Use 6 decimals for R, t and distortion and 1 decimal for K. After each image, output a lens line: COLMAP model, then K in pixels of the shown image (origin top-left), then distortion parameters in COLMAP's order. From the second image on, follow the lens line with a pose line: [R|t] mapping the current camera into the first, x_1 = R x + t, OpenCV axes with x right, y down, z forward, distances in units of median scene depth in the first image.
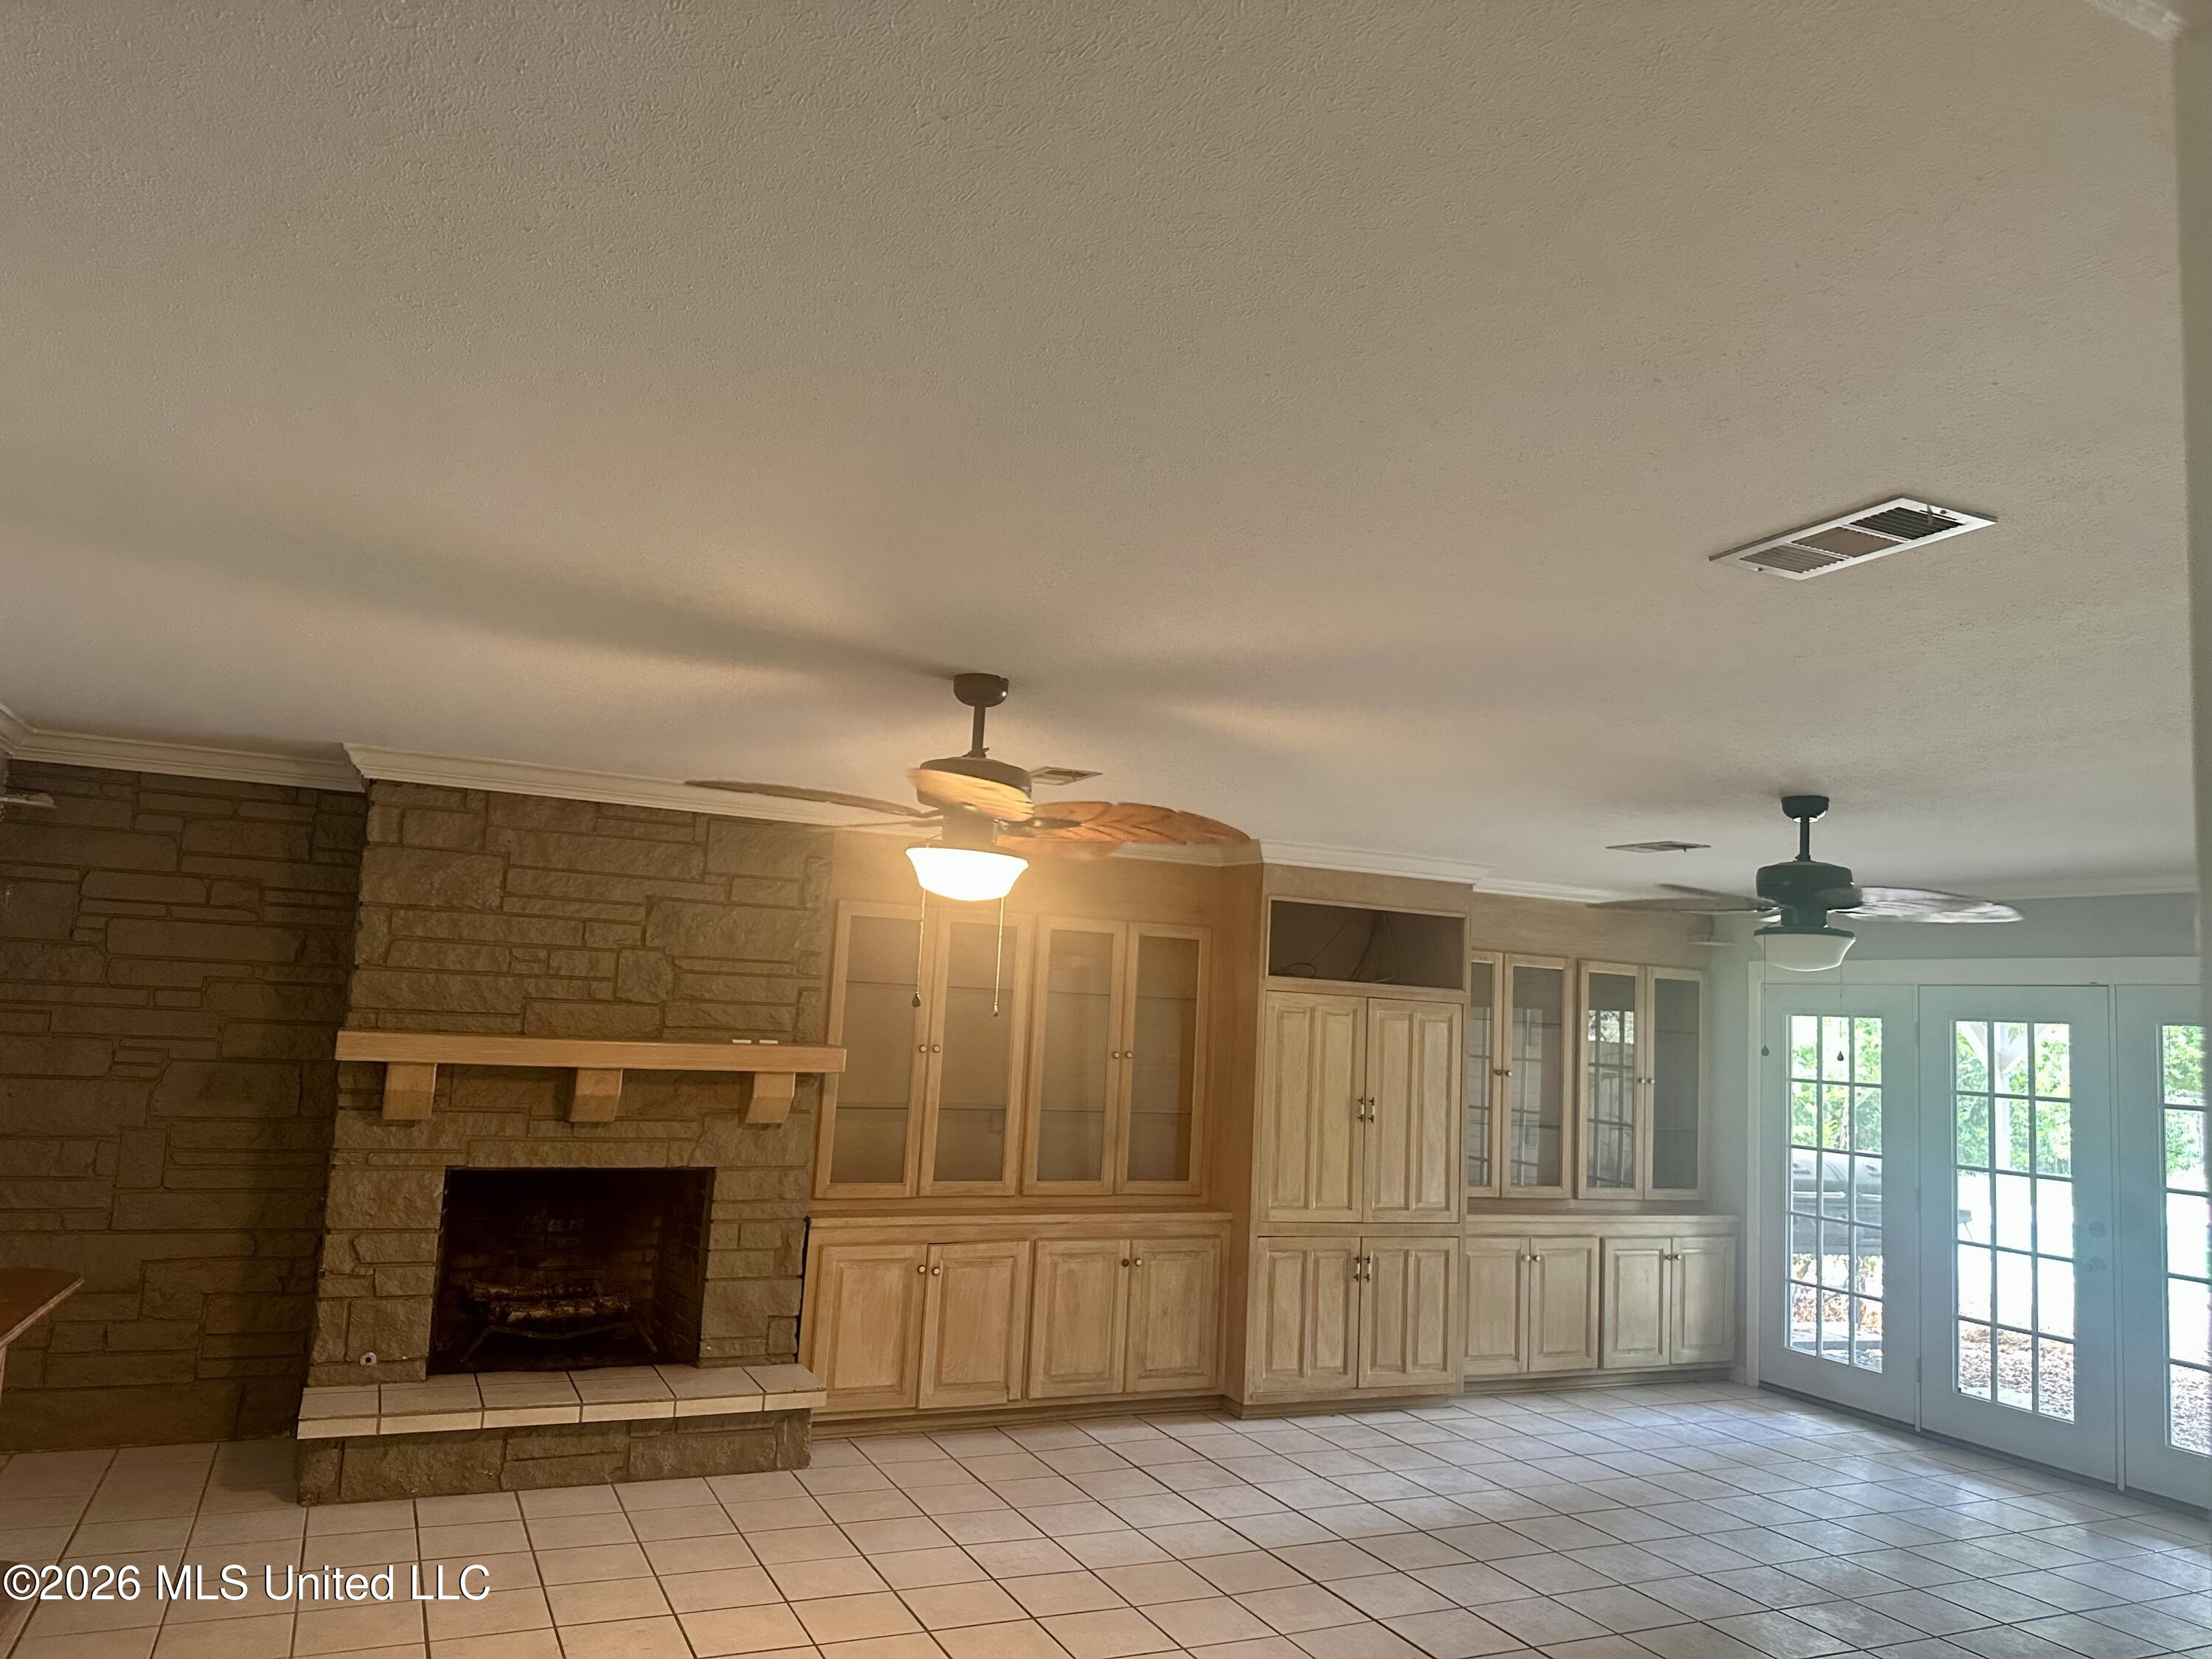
lens RADIAL K [[1565.8, 0, 1095.6], [0, 1565.8, 820.2], [0, 0, 1]] dist [0.076588, -0.093335]
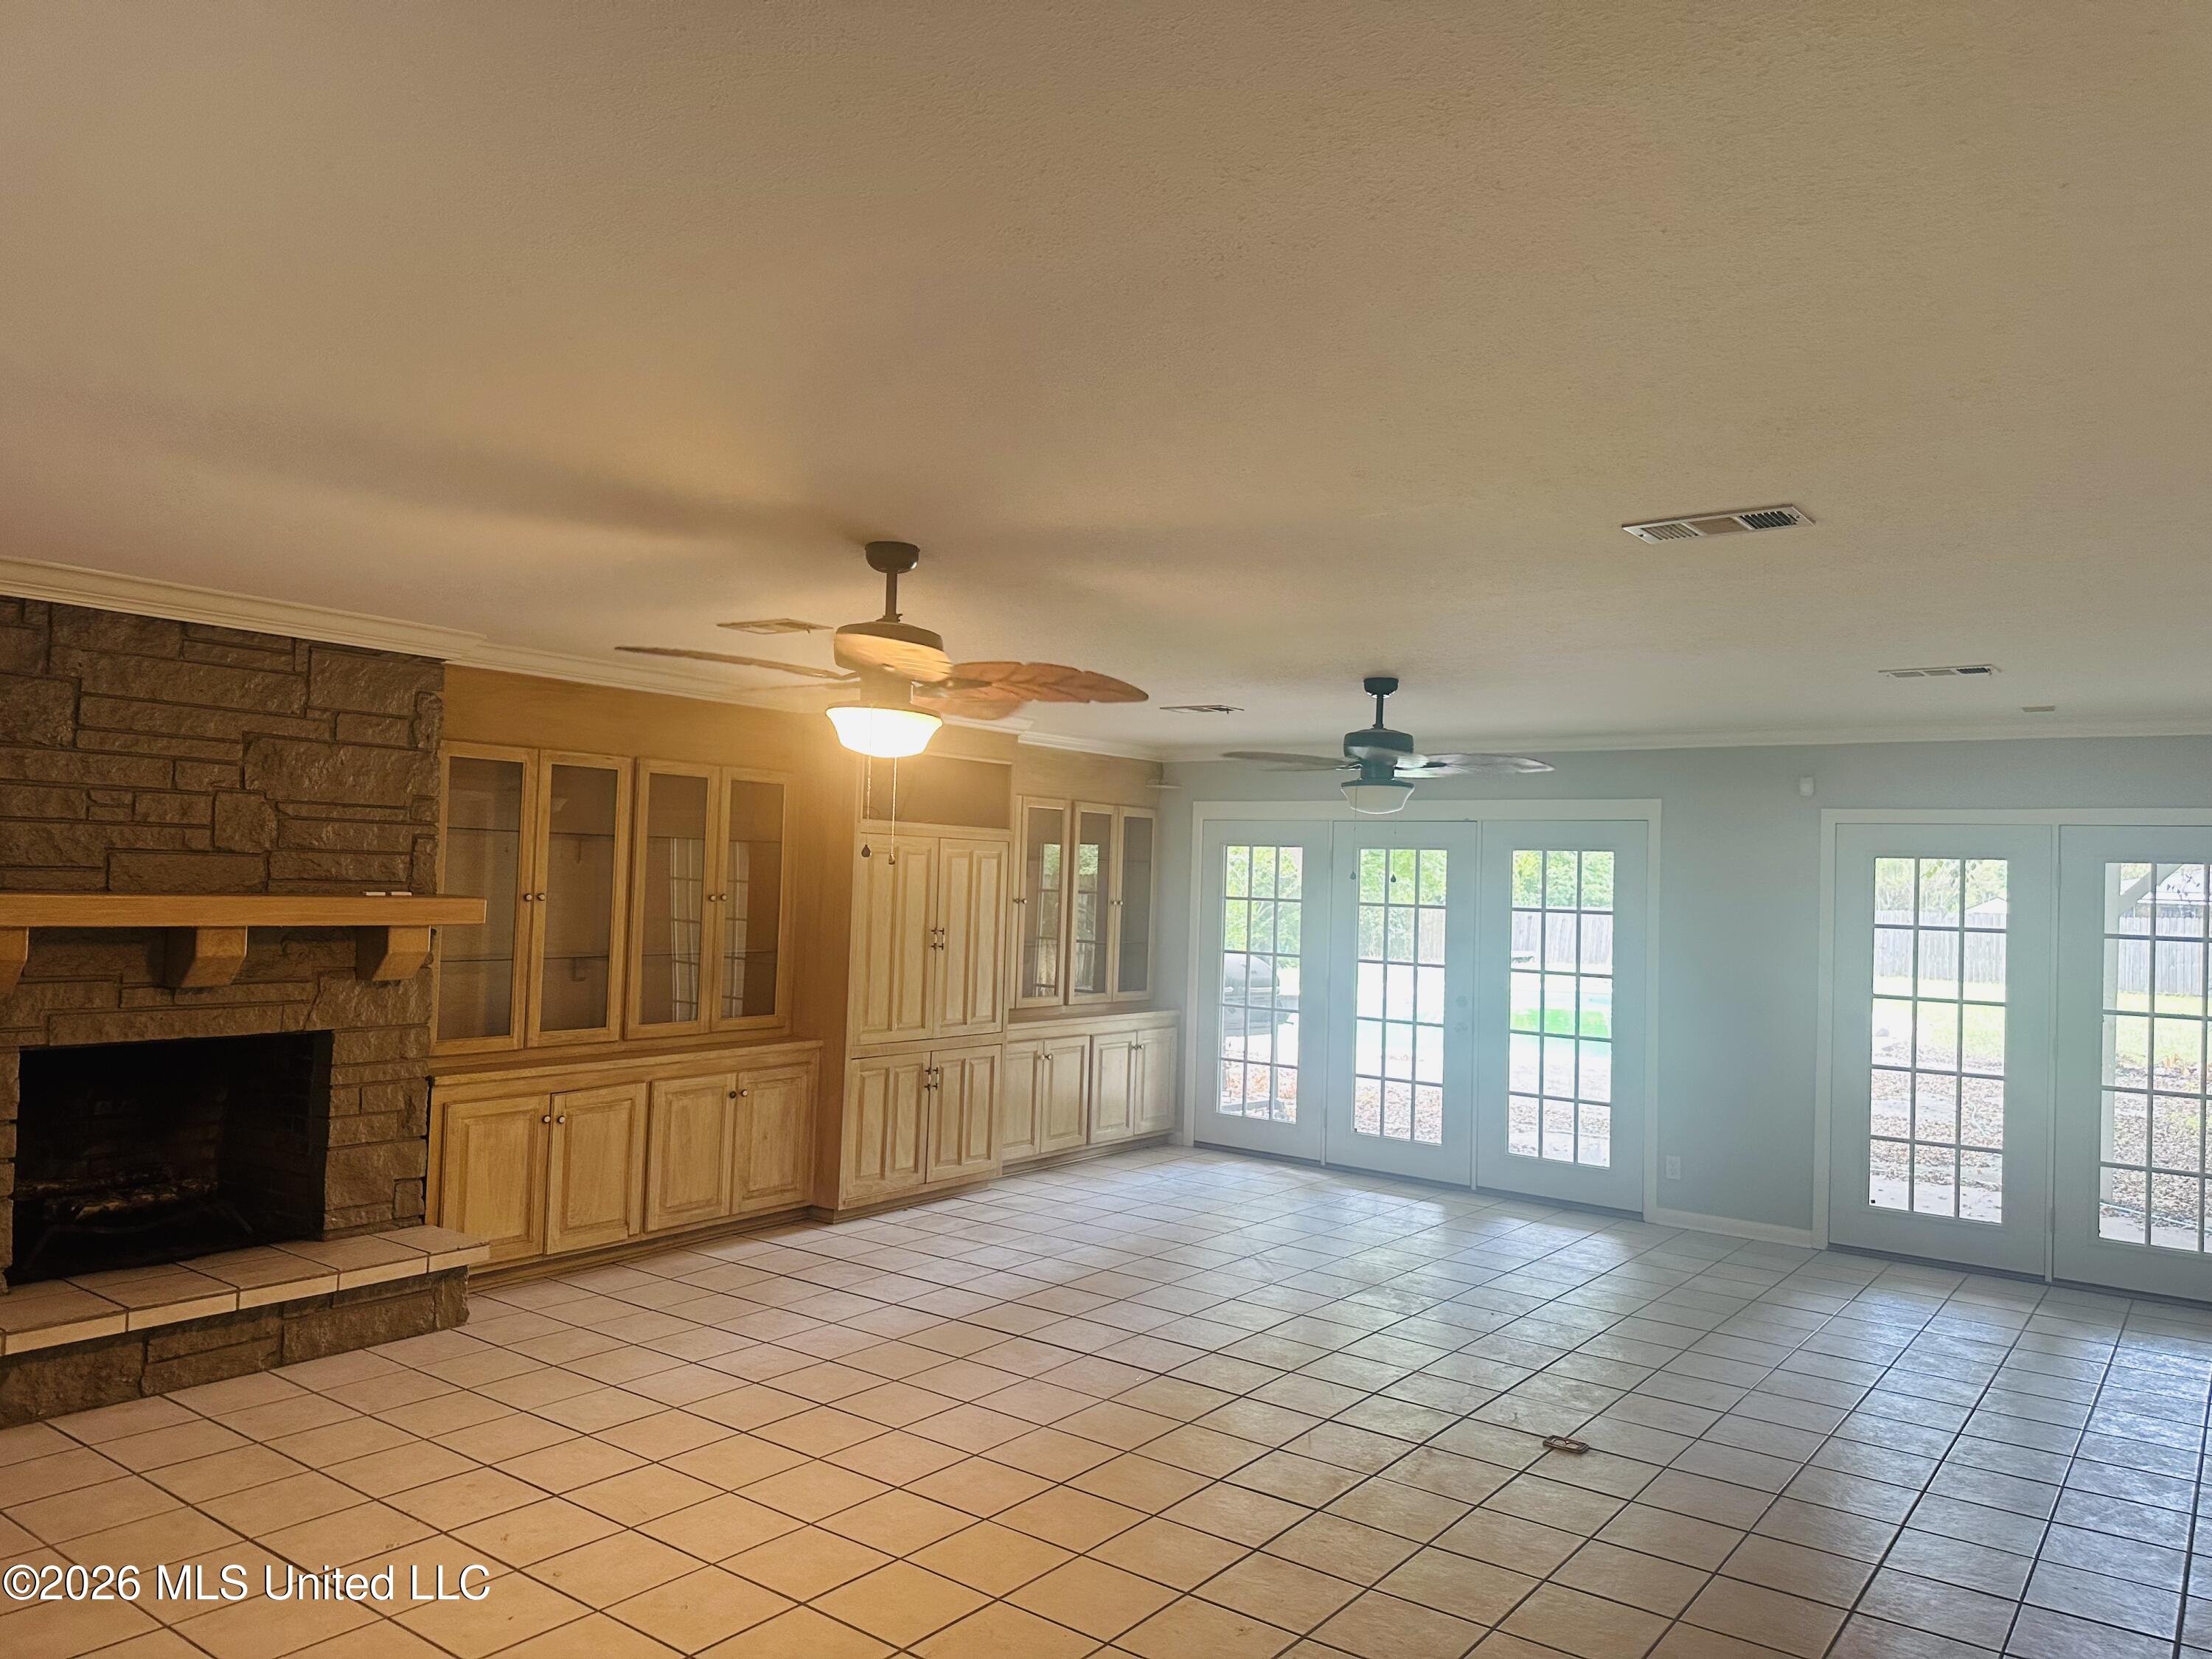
lens RADIAL K [[1565.8, 0, 1096.2], [0, 1565.8, 820.8], [0, 0, 1]] dist [0.076588, -0.093335]
pose [[0.879500, -0.005595, 0.475866, -0.287177], [-0.045346, 0.994396, 0.095499, -0.008670], [-0.473734, -0.105570, 0.874318, -0.002511]]
